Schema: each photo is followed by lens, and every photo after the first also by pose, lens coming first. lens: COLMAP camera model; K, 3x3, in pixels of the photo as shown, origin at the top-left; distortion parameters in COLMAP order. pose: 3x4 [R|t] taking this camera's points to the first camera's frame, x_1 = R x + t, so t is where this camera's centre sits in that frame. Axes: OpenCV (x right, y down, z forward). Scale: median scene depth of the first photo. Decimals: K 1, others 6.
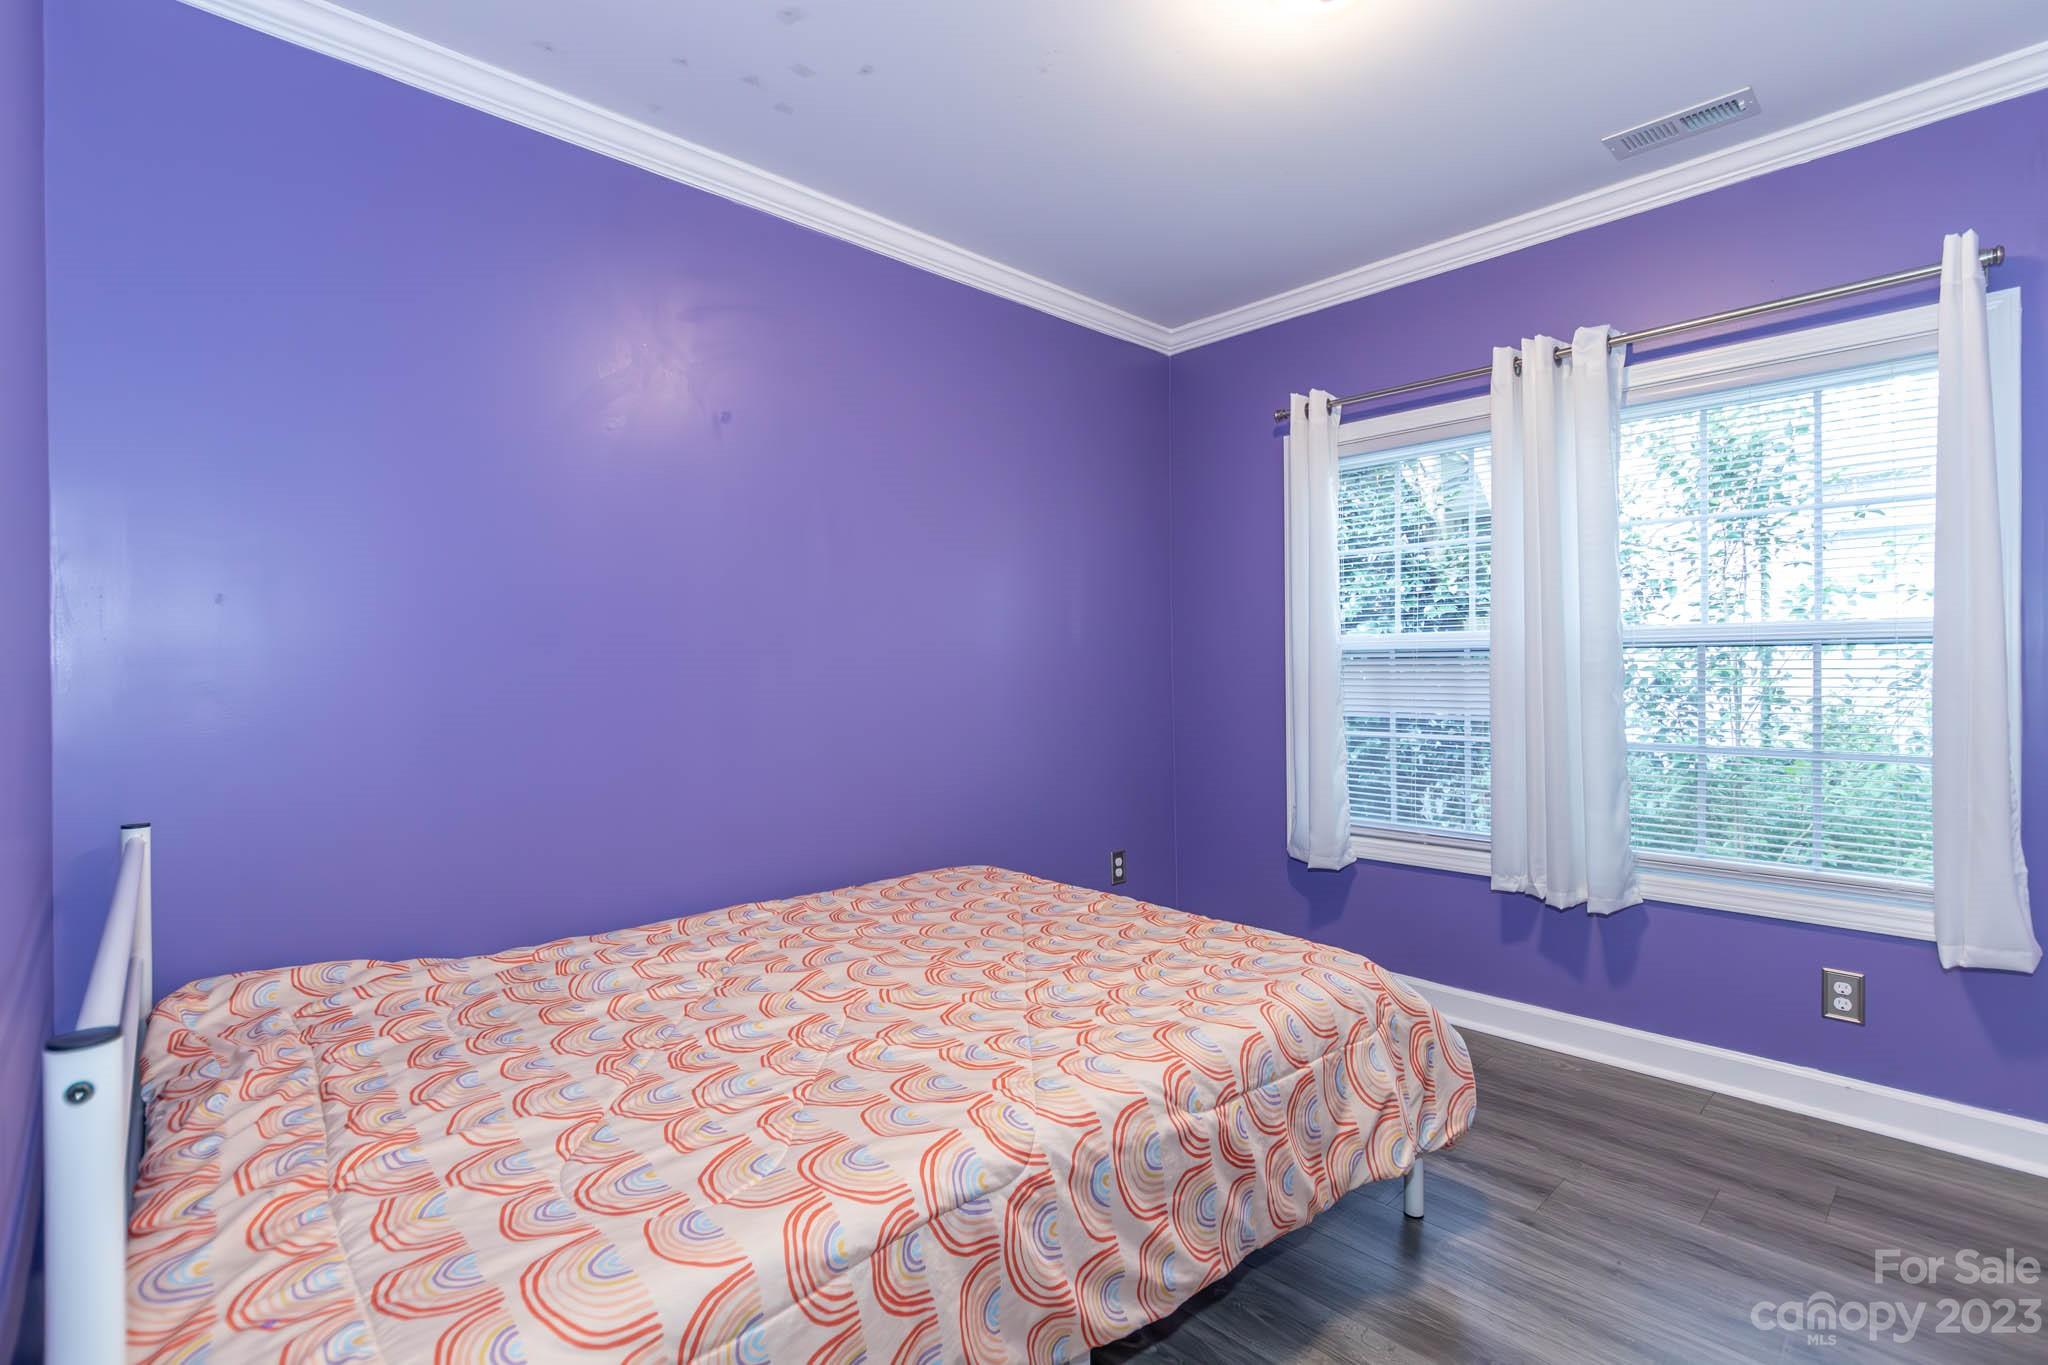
lens RADIAL K [[933.4, 0, 1022.2], [0, 933.4, 672.3], [0, 0, 1]] dist [0.001796, 0.000186]
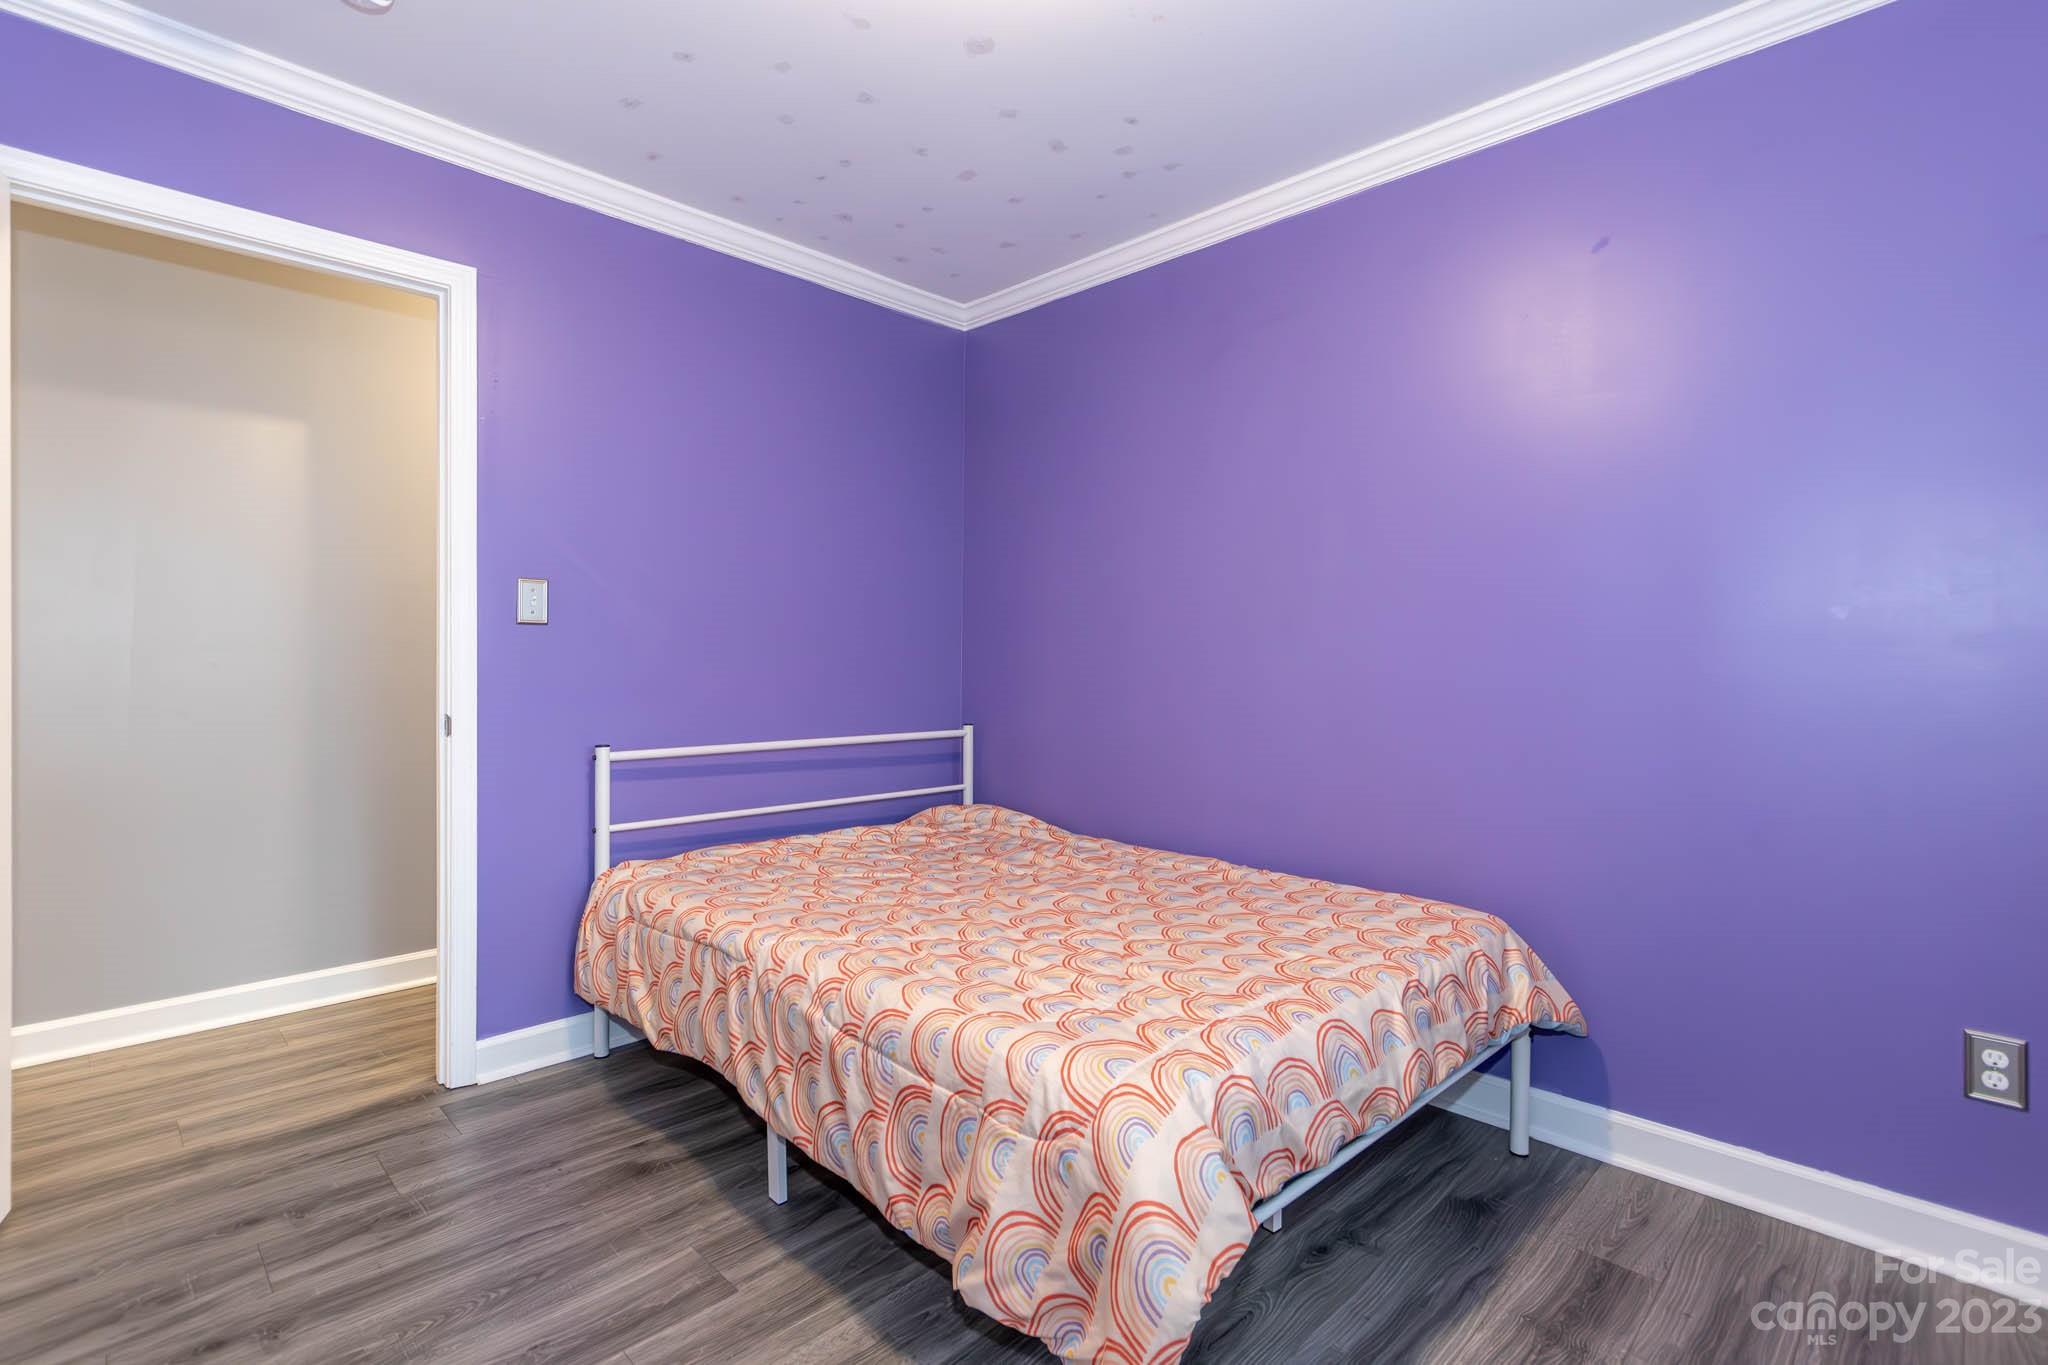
lens RADIAL K [[933.4, 0, 1022.0], [0, 933.4, 677.7], [0, 0, 1]] dist [0.001796, 0.000186]
pose [[0.039905, 0.019692, -0.999009, 1.348683], [-0.003664, 0.999802, 0.019561, 0.006304], [0.999197, 0.002880, 0.039969, 1.166065]]
